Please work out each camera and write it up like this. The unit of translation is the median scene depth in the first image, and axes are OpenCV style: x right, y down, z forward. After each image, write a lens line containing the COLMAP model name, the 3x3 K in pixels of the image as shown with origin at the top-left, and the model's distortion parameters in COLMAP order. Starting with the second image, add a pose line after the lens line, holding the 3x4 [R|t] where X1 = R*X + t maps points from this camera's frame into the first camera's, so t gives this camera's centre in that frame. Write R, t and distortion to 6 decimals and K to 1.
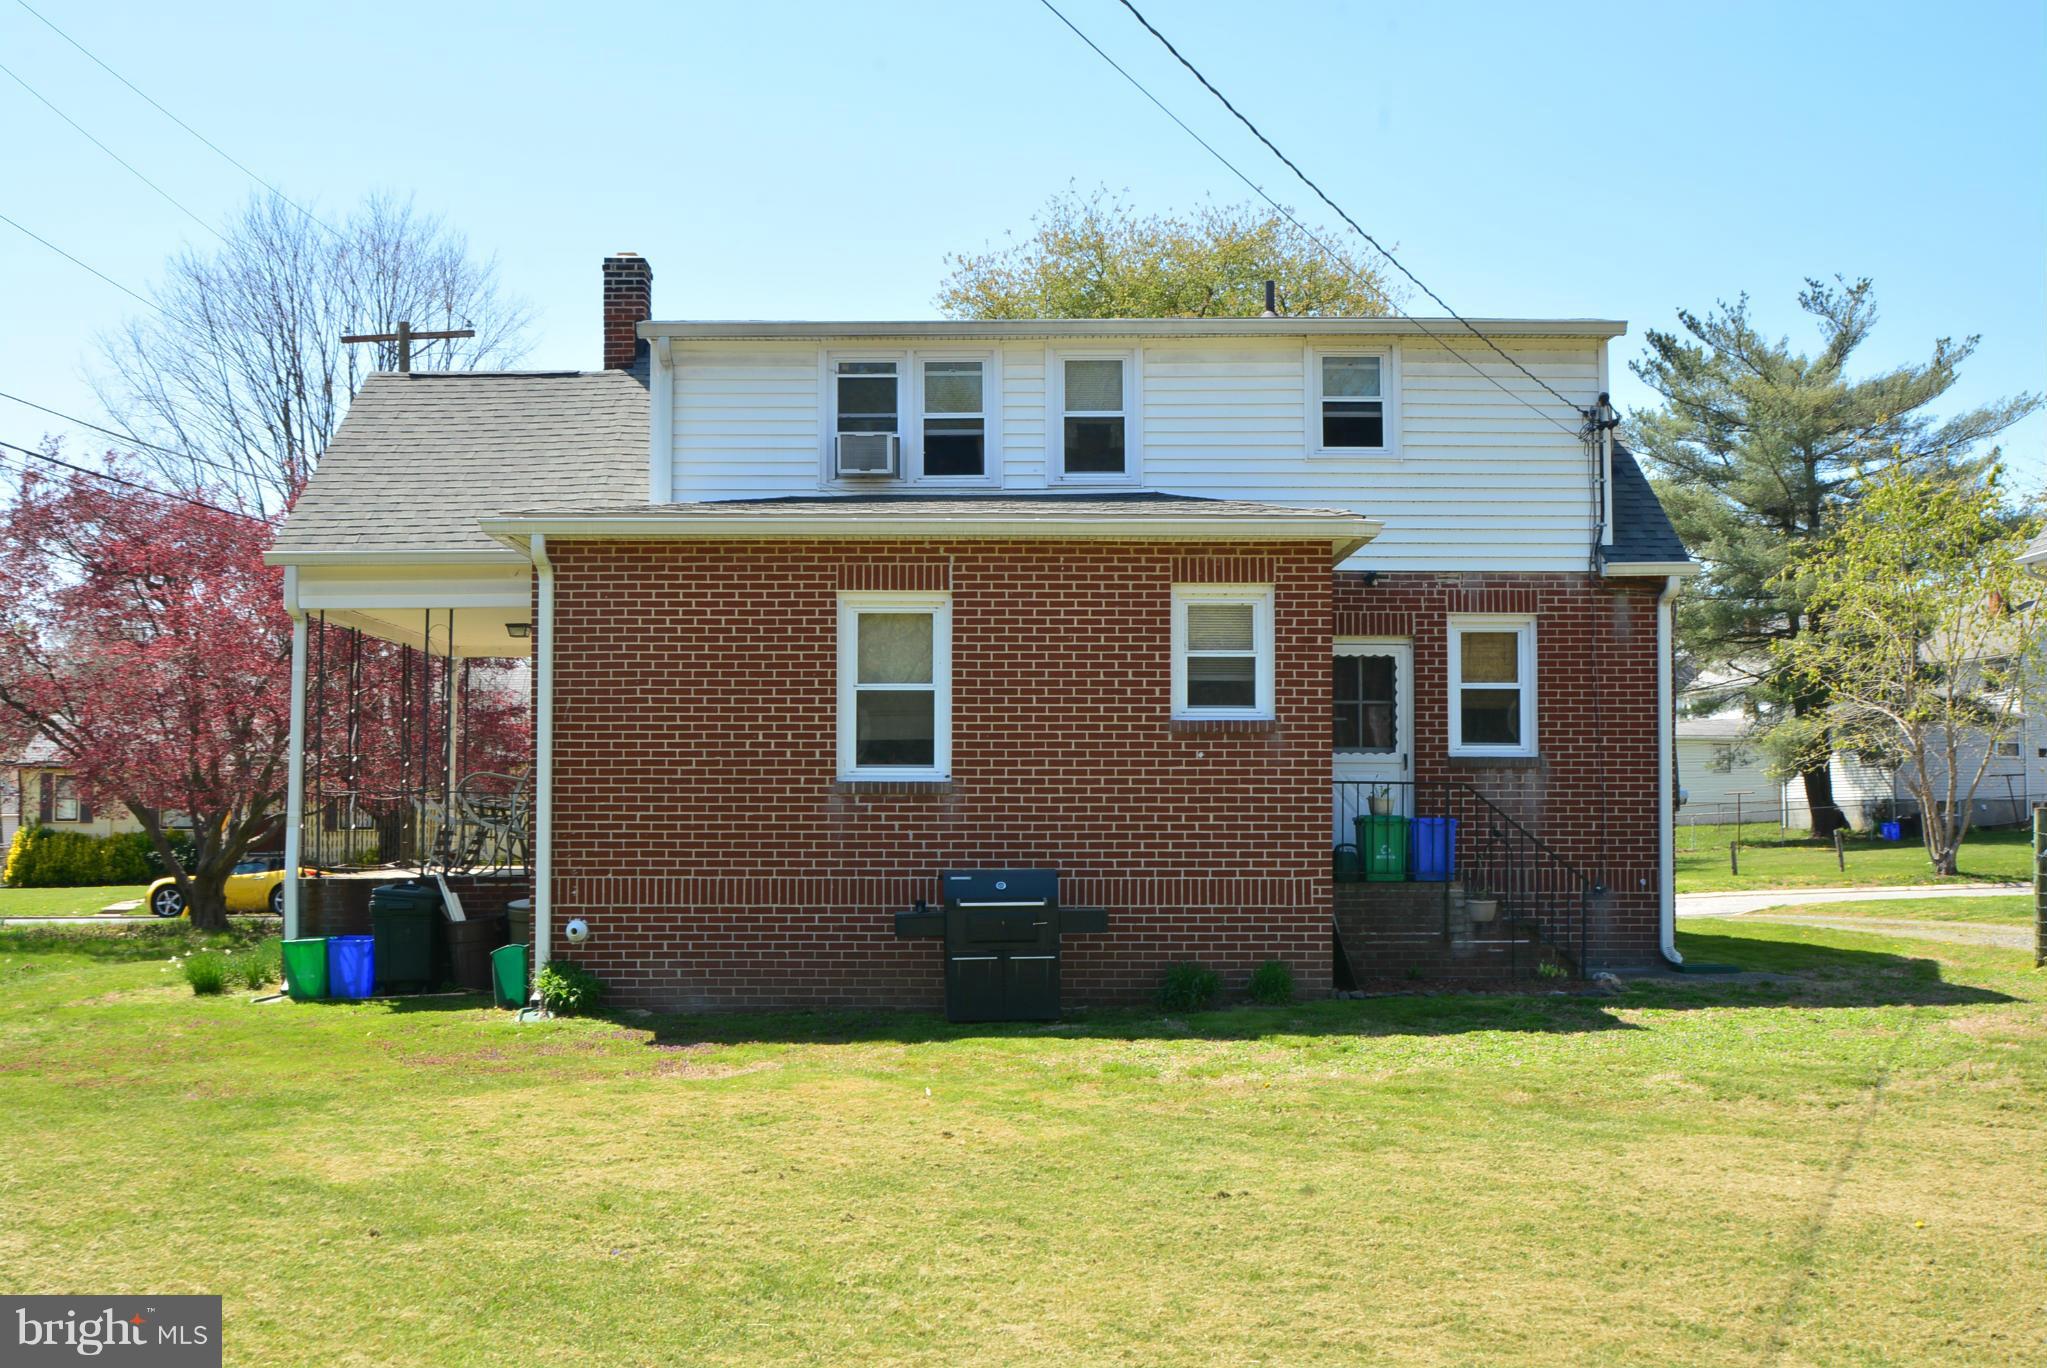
lens RADIAL K [[1579.6, 0, 1026.0], [0, 1579.6, 692.3], [0, 0, 1]] dist [-0.046362, 0.002197]
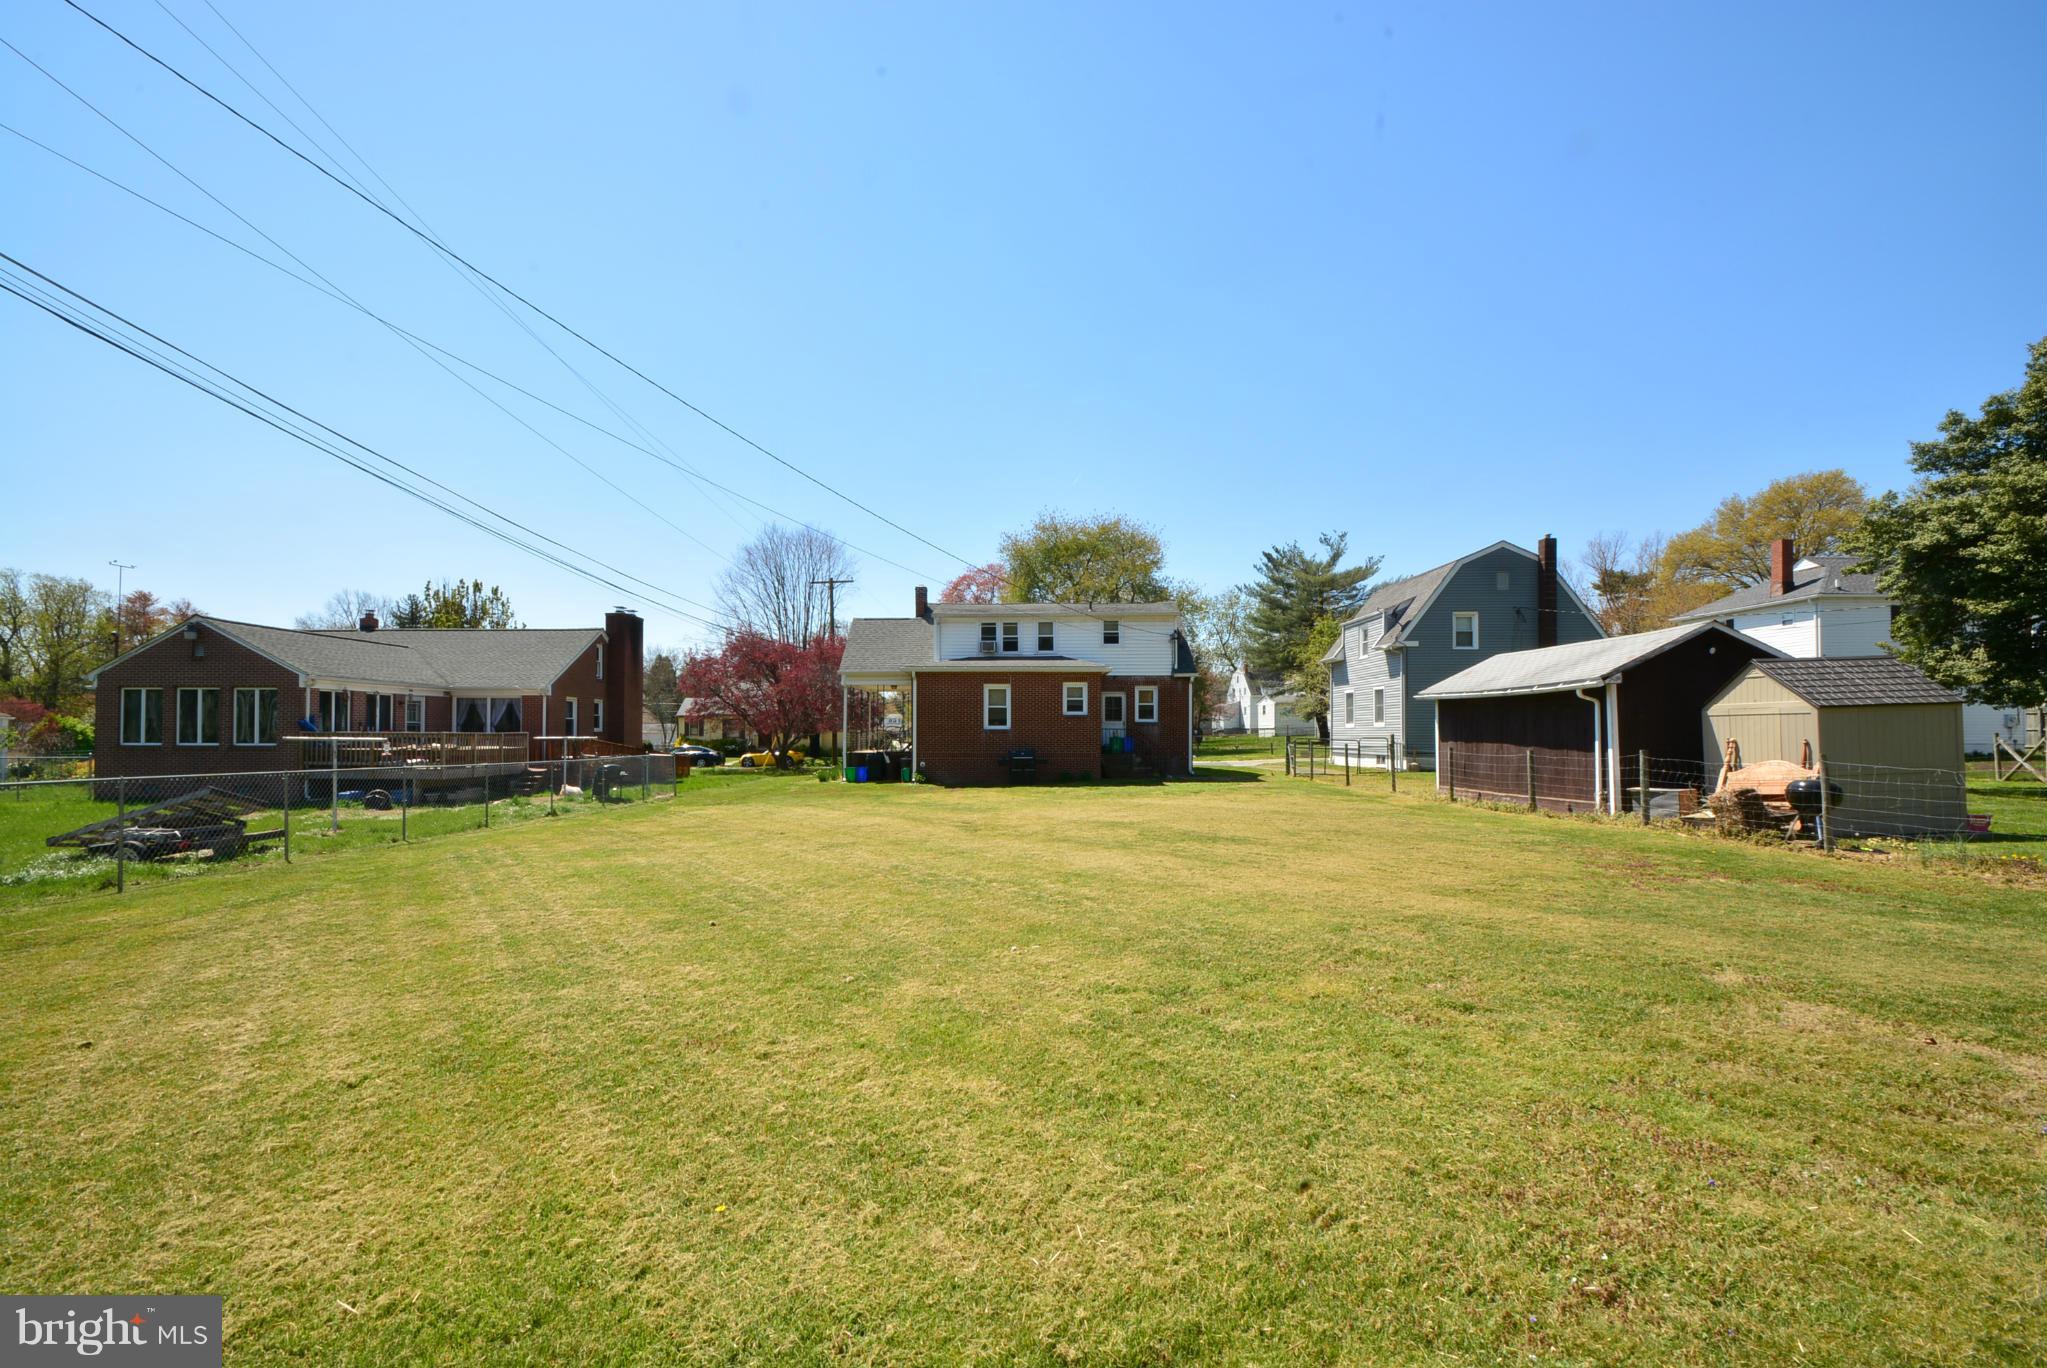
lens RADIAL K [[1579.6, 0, 1022.6], [0, 1579.6, 680.9], [0, 0, 1]] dist [-0.046362, 0.002197]
pose [[0.999971, 0.000901, -0.007552, 0.015028], [-0.000434, 0.998097, 0.061657, -0.308568], [0.007593, -0.061652, 0.998069, -2.977398]]
